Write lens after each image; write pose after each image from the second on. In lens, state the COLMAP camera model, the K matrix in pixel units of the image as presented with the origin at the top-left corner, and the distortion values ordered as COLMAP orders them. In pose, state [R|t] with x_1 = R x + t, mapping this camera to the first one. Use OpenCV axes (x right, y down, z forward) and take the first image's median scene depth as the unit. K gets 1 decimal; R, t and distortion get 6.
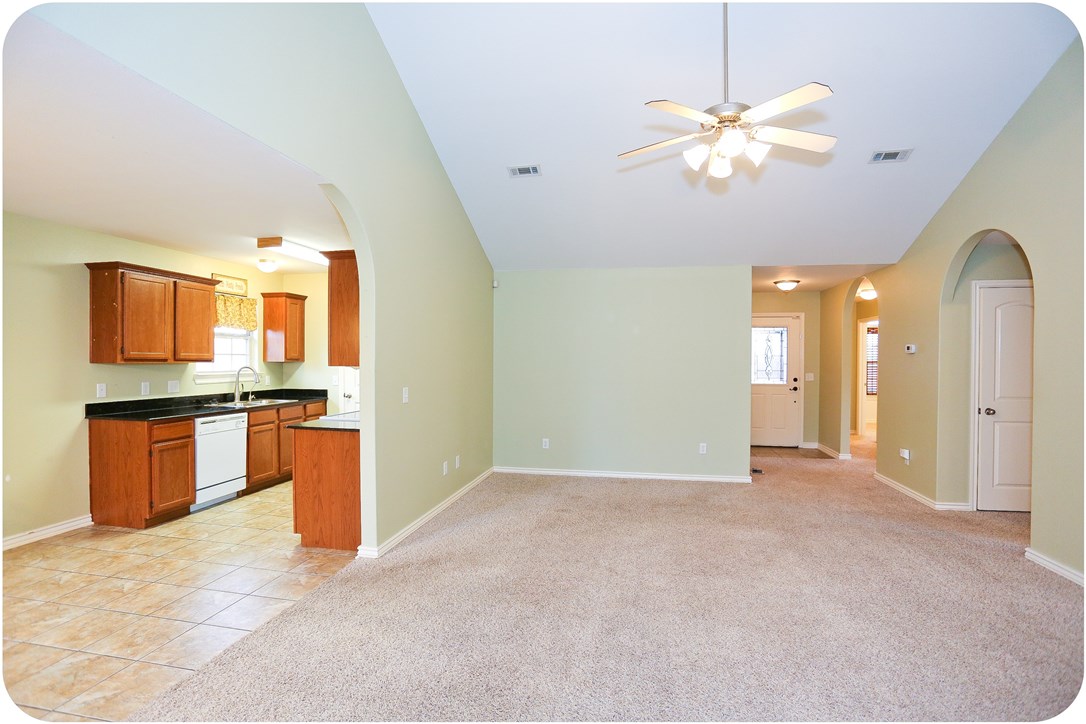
lens RADIAL K [[528.9, 0, 547.2], [0, 528.9, 363.0], [0, 0, 1]] dist [-0.063637, 0.024256]
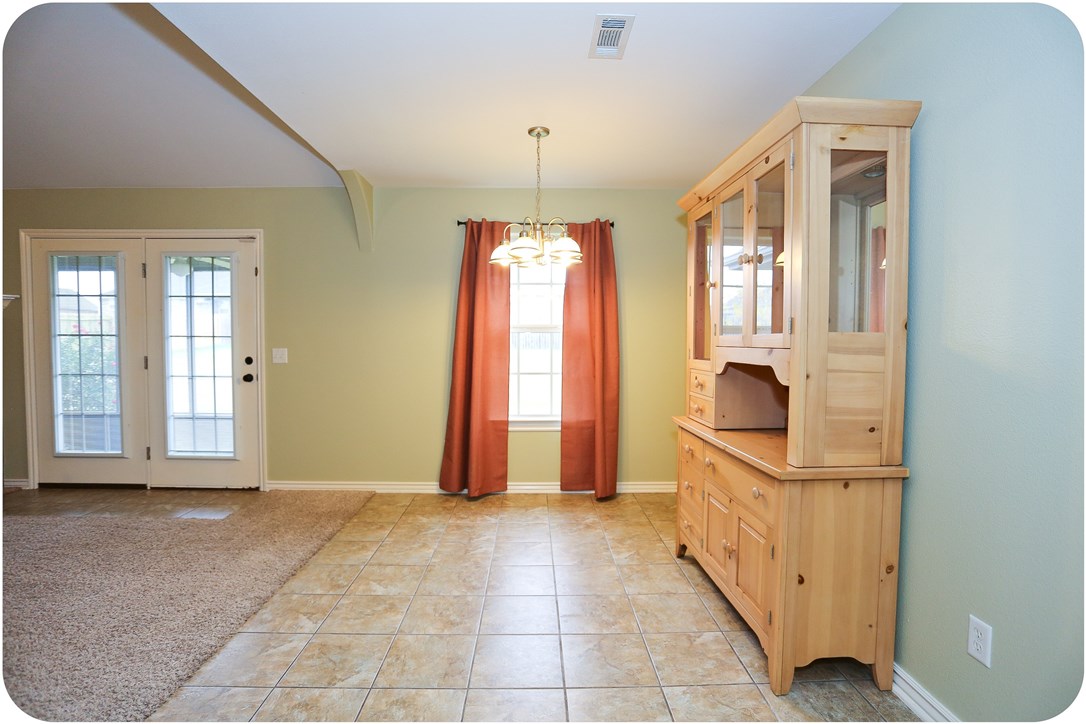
lens RADIAL K [[528.9, 0, 540.7], [0, 528.9, 361.7], [0, 0, 1]] dist [-0.063637, 0.024256]
pose [[-0.978315, 0.001835, -0.207114, -0.579263], [-0.008439, 0.998777, 0.048712, 0.025564], [0.206950, 0.049403, -0.977103, 1.013656]]
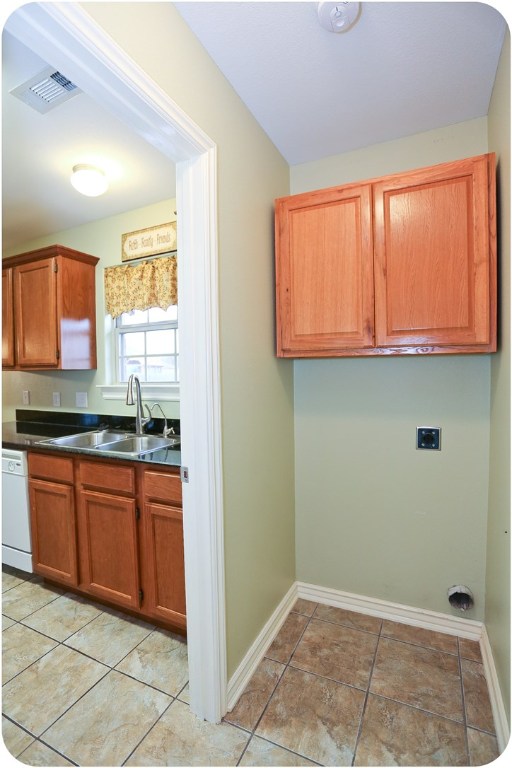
lens RADIAL K [[374.0, 0, 256.3], [0, 374.0, 383.8], [0, 0, 1]] dist [-0.063637, 0.024256]
pose [[-0.264859, 0.034452, -0.963672, -0.297269], [0.004956, 0.999397, 0.034367, 0.003897], [0.964274, 0.004326, -0.264870, 1.673387]]
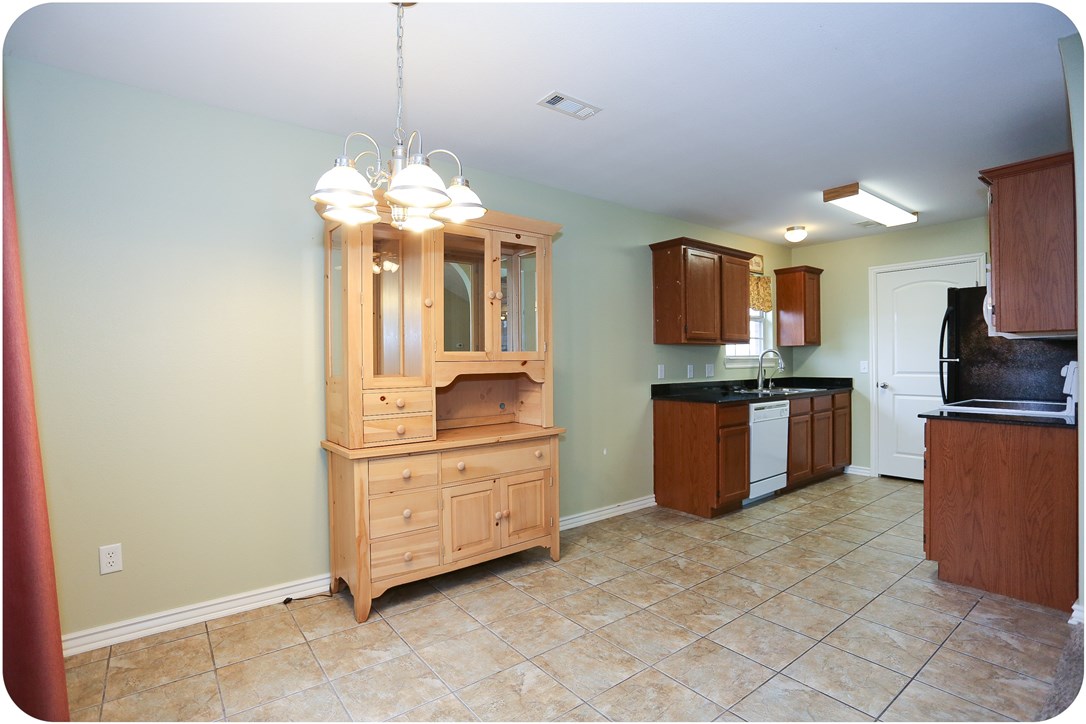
lens RADIAL K [[528.9, 0, 542.7], [0, 528.9, 364.7], [0, 0, 1]] dist [-0.063637, 0.024256]
pose [[0.754595, -0.006065, -0.656163, -0.381026], [0.006831, 0.999976, -0.001387, 0.041105], [0.656155, -0.003435, 0.754618, 0.074983]]
